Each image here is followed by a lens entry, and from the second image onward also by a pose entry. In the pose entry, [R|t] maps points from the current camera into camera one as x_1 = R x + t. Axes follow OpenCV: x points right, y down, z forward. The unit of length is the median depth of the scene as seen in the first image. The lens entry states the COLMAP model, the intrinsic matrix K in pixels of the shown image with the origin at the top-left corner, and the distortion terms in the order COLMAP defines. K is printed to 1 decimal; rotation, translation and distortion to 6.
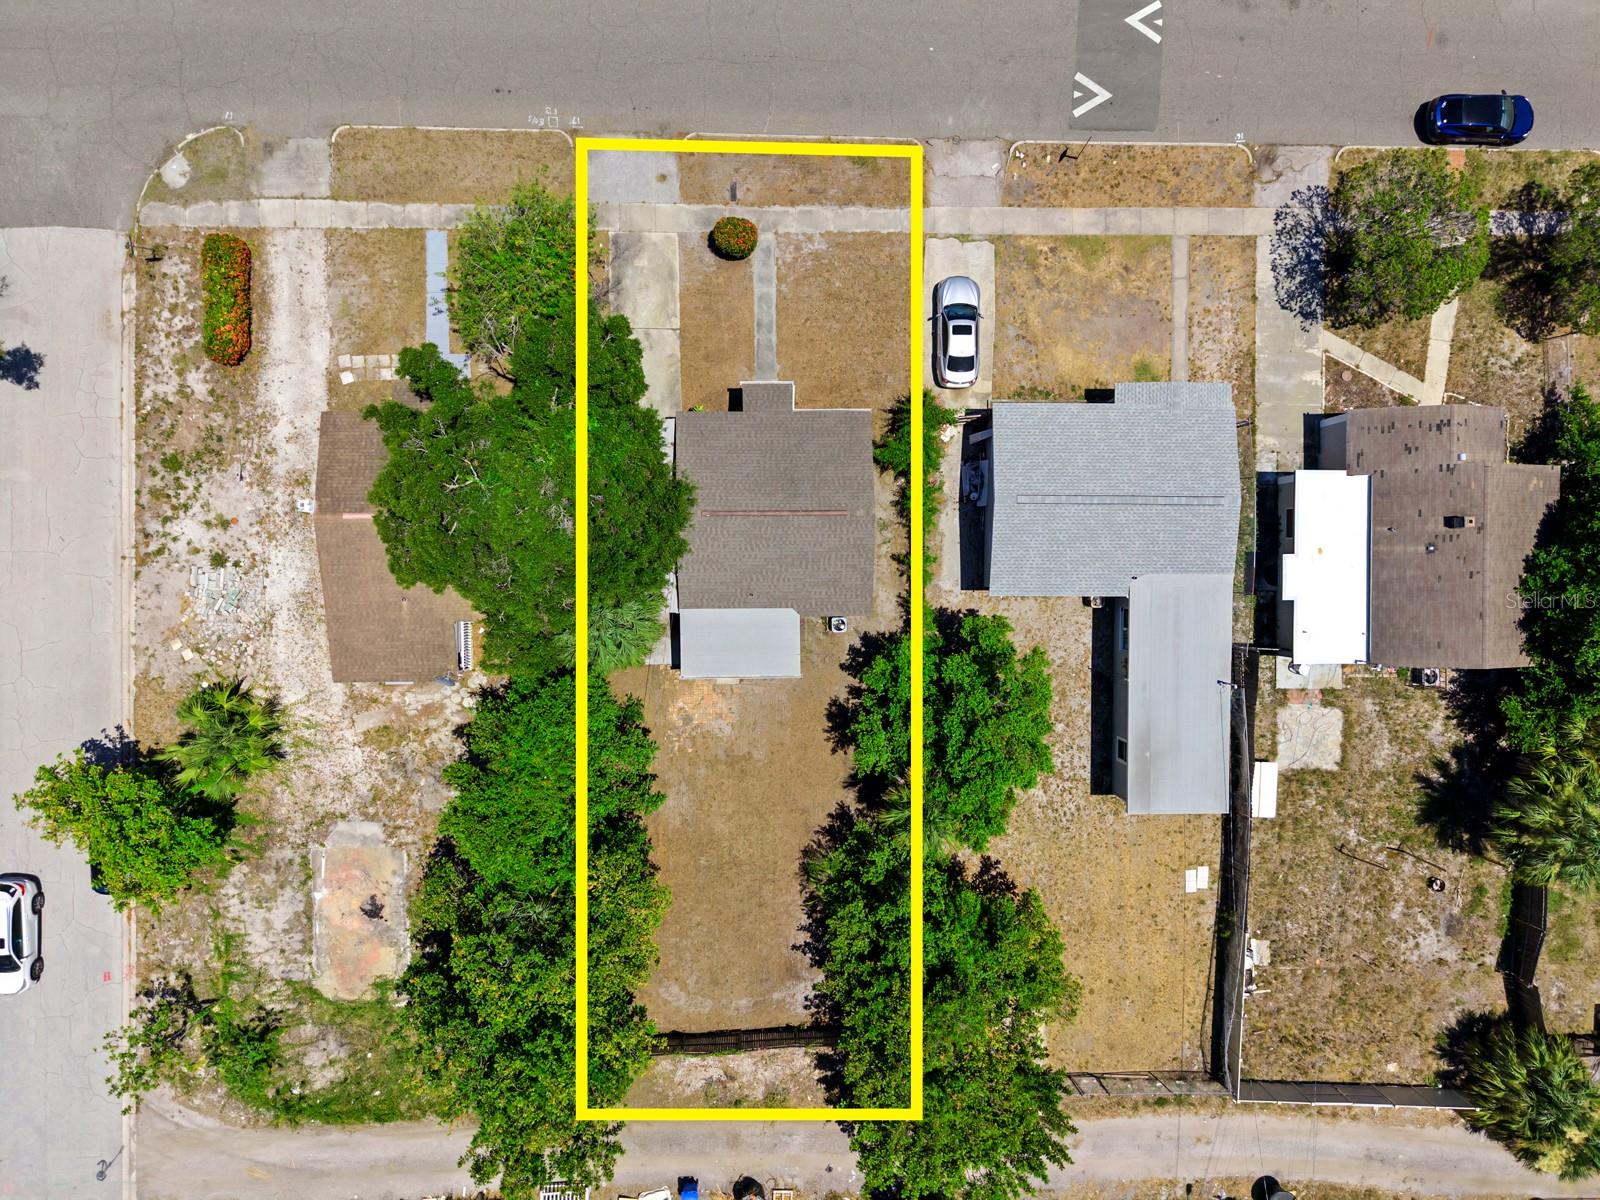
lens RADIAL K [[1085.1, 0, 778.1], [0, 1085.1, 599.6], [0, 0, 1]] dist [0.002547, 0.000534]
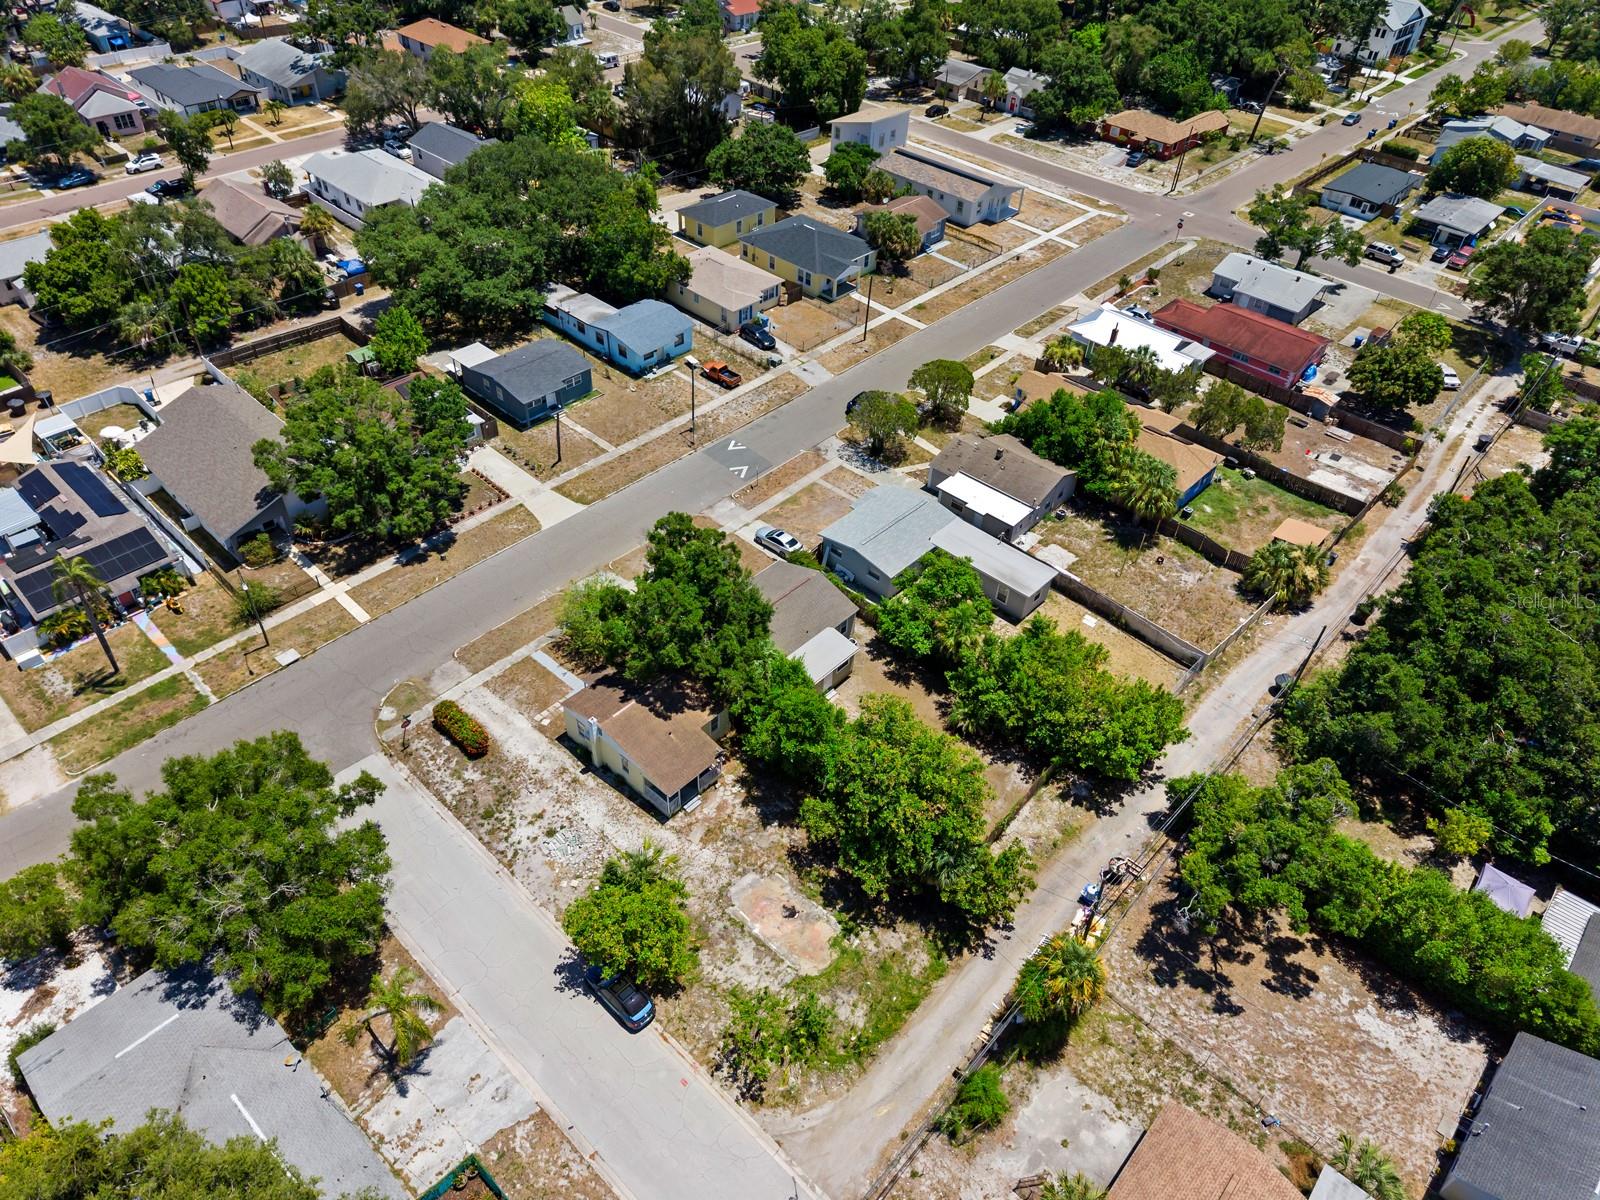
lens RADIAL K [[1074.3, 0, 791.8], [0, 1074.3, 596.5], [0, 0, 1]] dist [0.008800, 0.002226]
pose [[0.681398, -0.494722, 0.539395, -0.906235], [0.731850, 0.450828, -0.511028, 0.800575], [0.009642, 0.742970, 0.669256, -0.230512]]
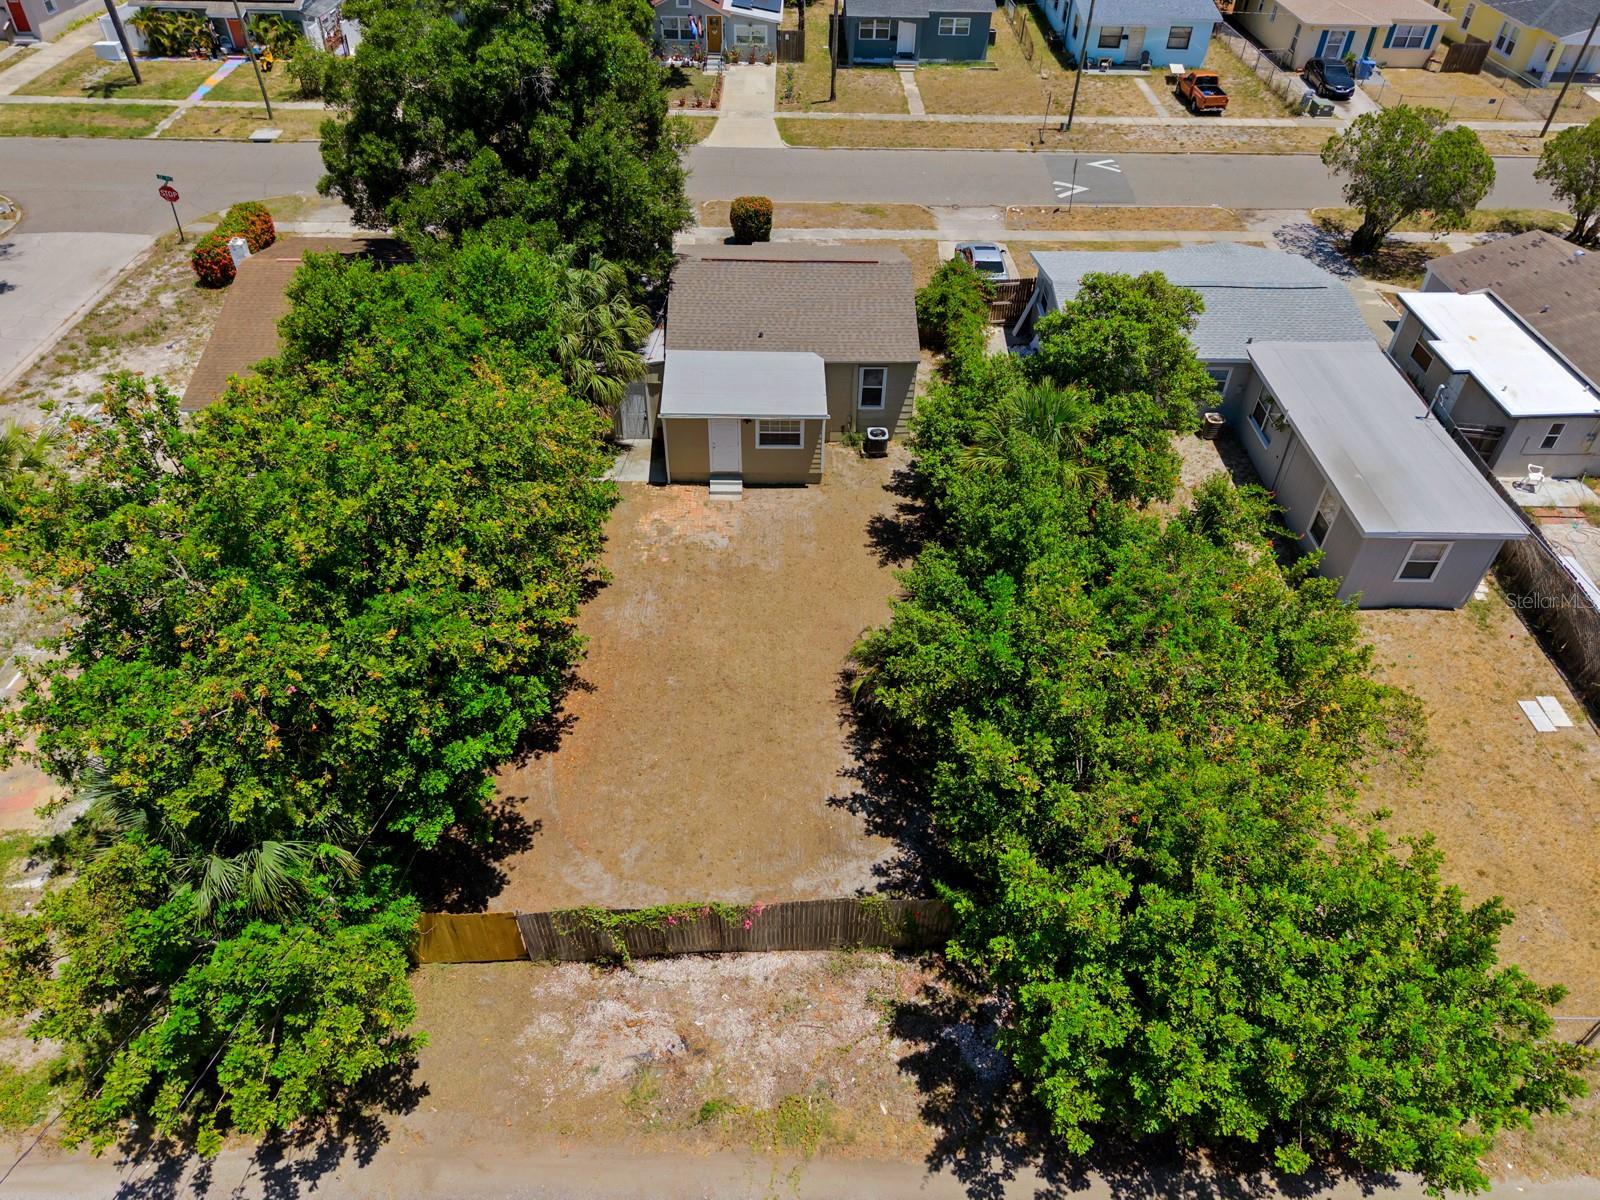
lens RADIAL K [[1074.3, 0, 791.8], [0, 1074.3, 596.5], [0, 0, 1]] dist [0.008800, 0.002226]
pose [[0.999728, -0.021027, -0.010110, 0.002263], [0.005855, 0.645582, -0.763668, 0.652850], [0.022584, 0.763401, 0.645530, 0.593233]]
